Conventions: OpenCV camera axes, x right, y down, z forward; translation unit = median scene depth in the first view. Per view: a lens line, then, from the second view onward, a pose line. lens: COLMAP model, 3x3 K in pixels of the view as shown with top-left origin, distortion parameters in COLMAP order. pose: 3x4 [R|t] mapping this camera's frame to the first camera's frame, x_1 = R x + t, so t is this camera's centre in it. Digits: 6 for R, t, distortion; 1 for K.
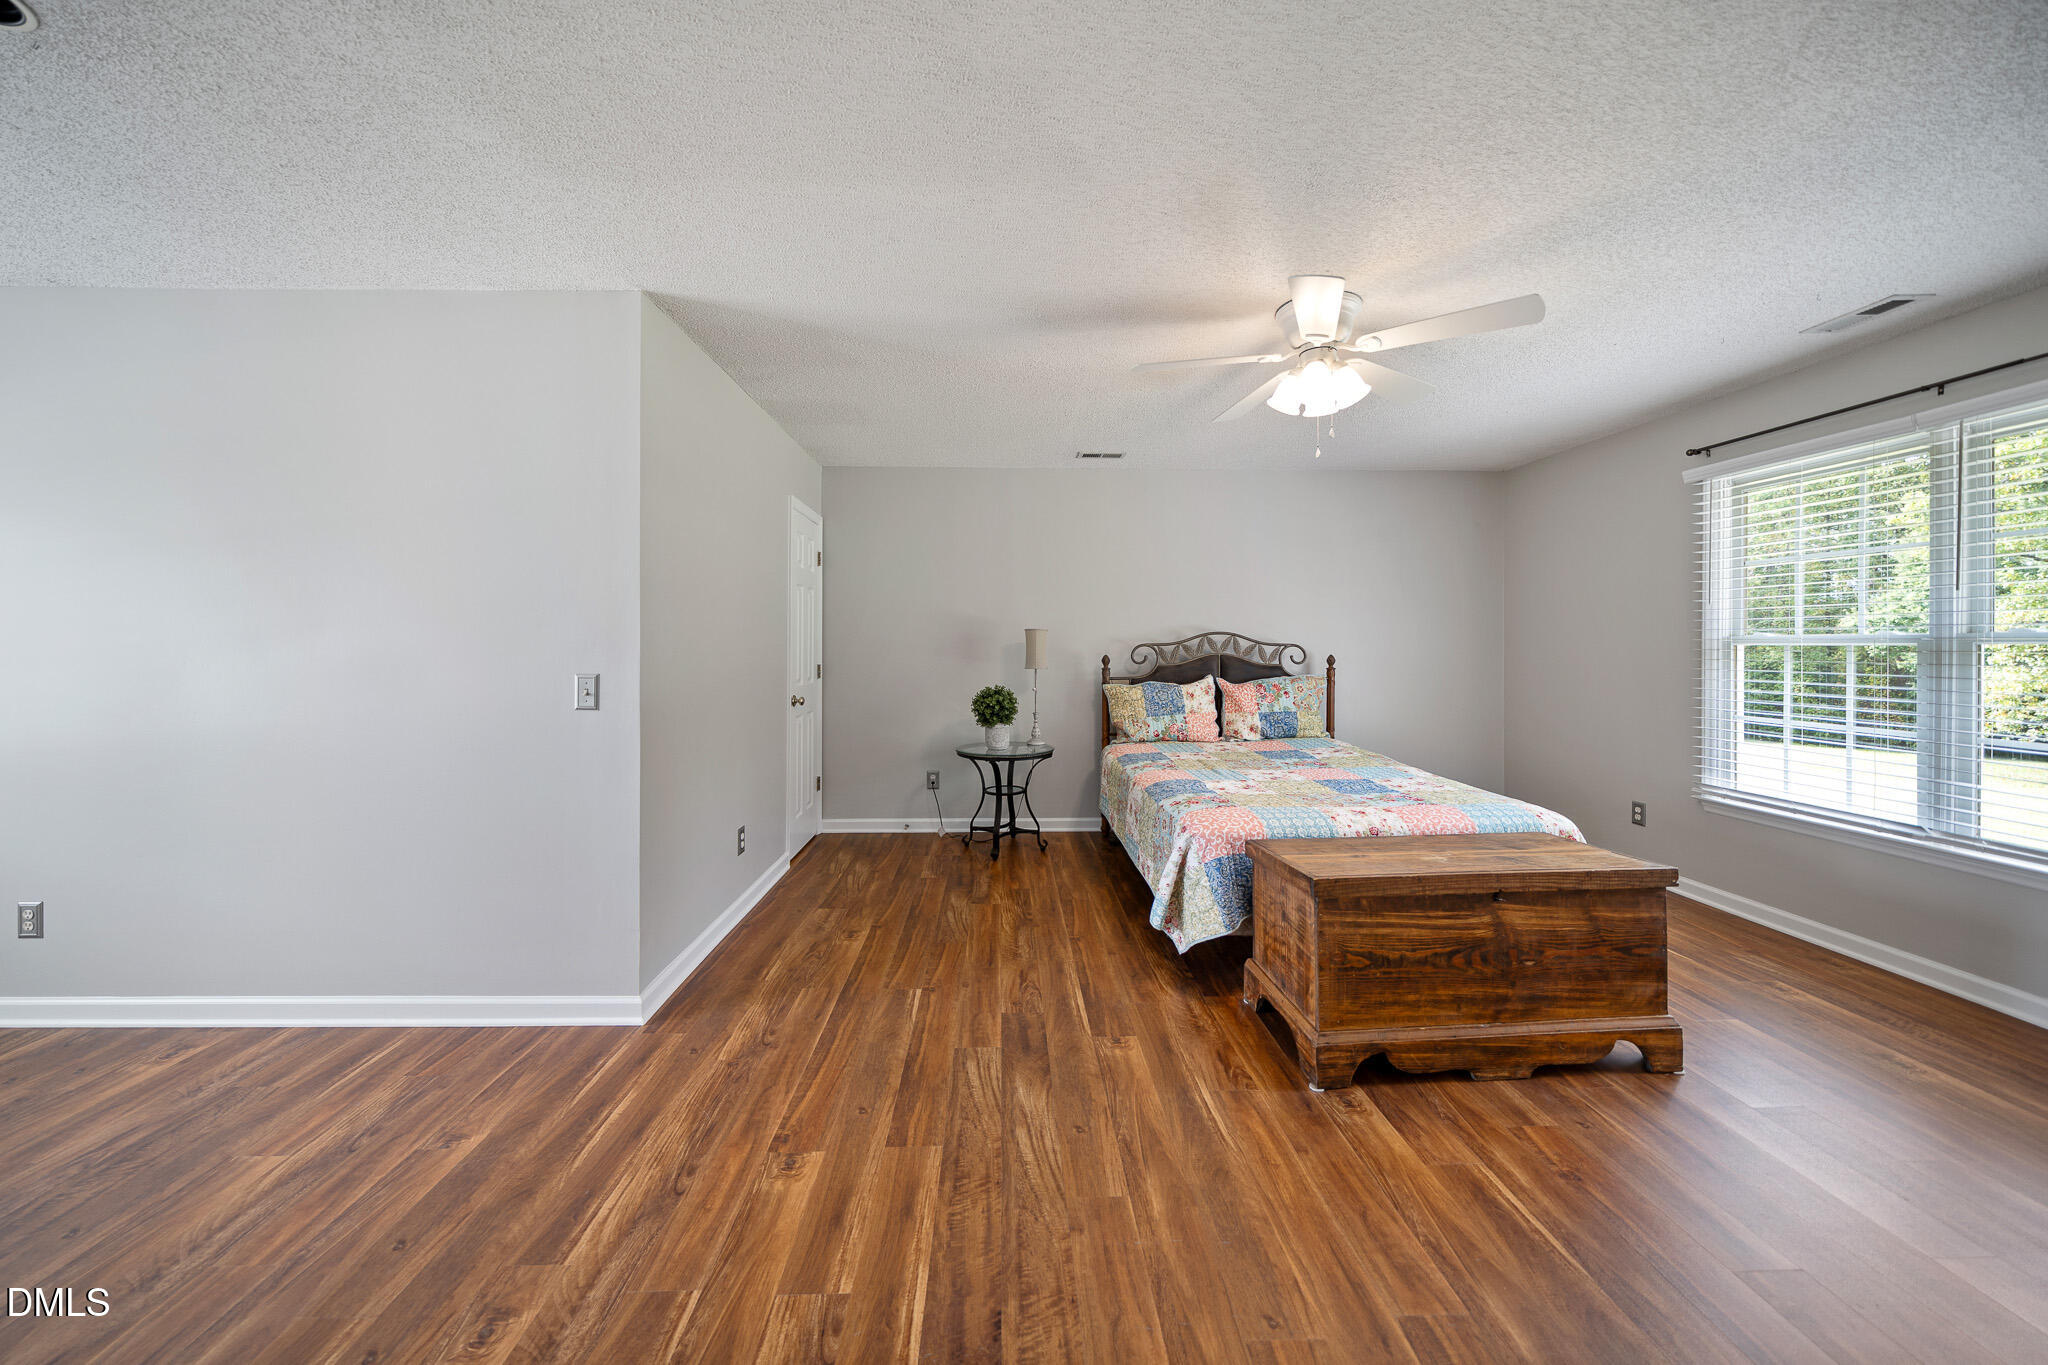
lens RADIAL K [[725.7, 0, 1027.3], [0, 725.7, 644.4], [0, 0, 1]] dist [-0.000052, -0.000069]
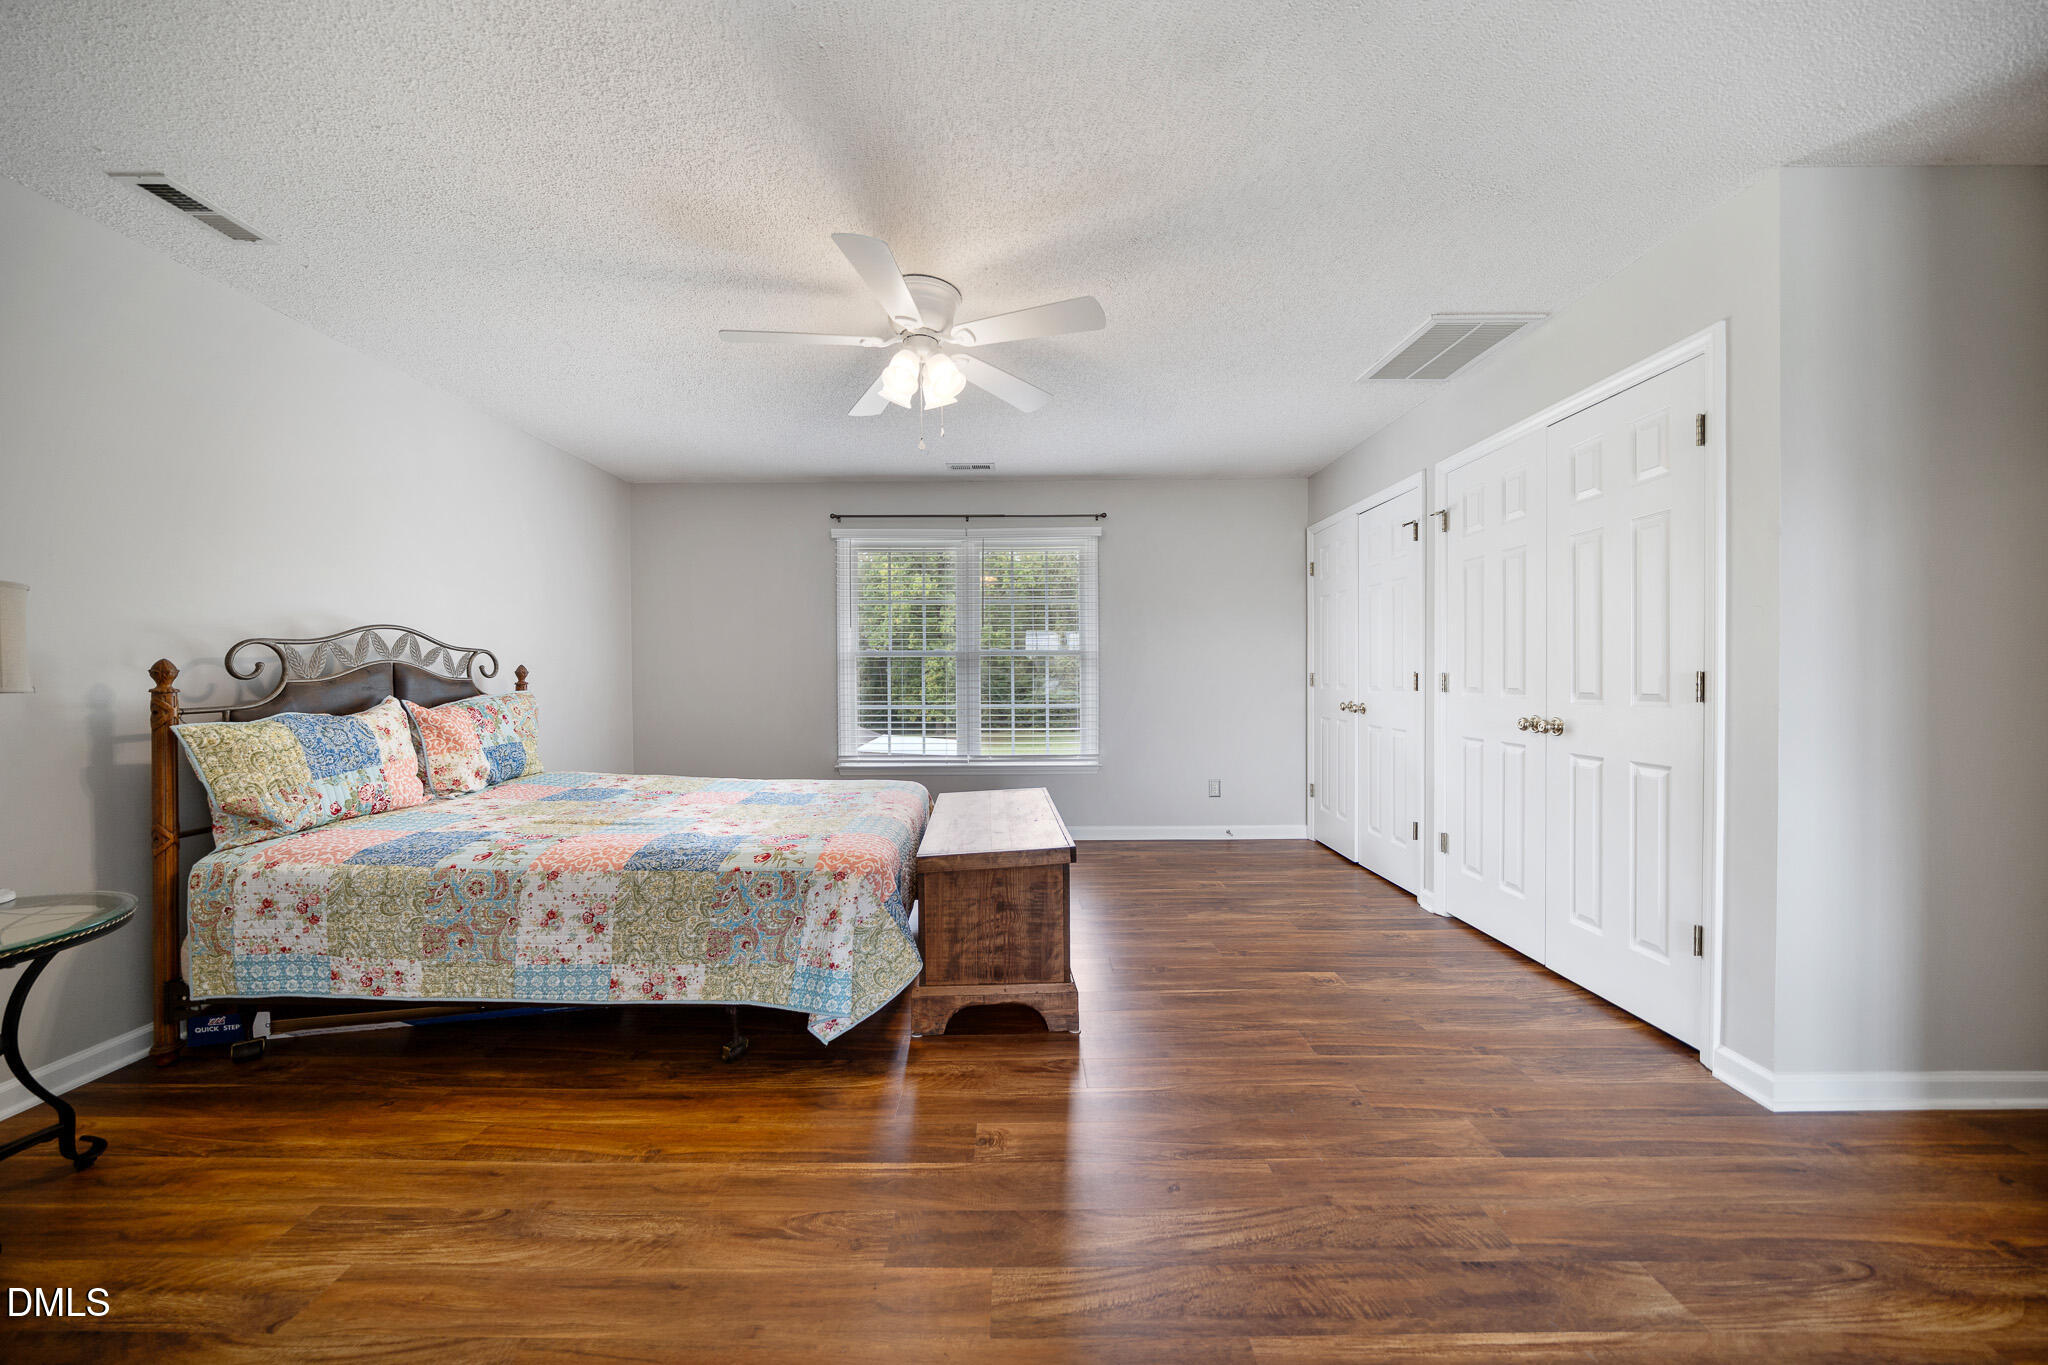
lens RADIAL K [[693.0, 0, 1024.0], [0, 693.0, 682.5], [0, 0, 1]] dist [-0.005178, -0.000130]
pose [[0.034778, -0.014811, 0.999285, -0.358906], [0.002529, 0.999888, 0.014732, 0.028924], [-0.999392, 0.002015, 0.034811, 0.556778]]
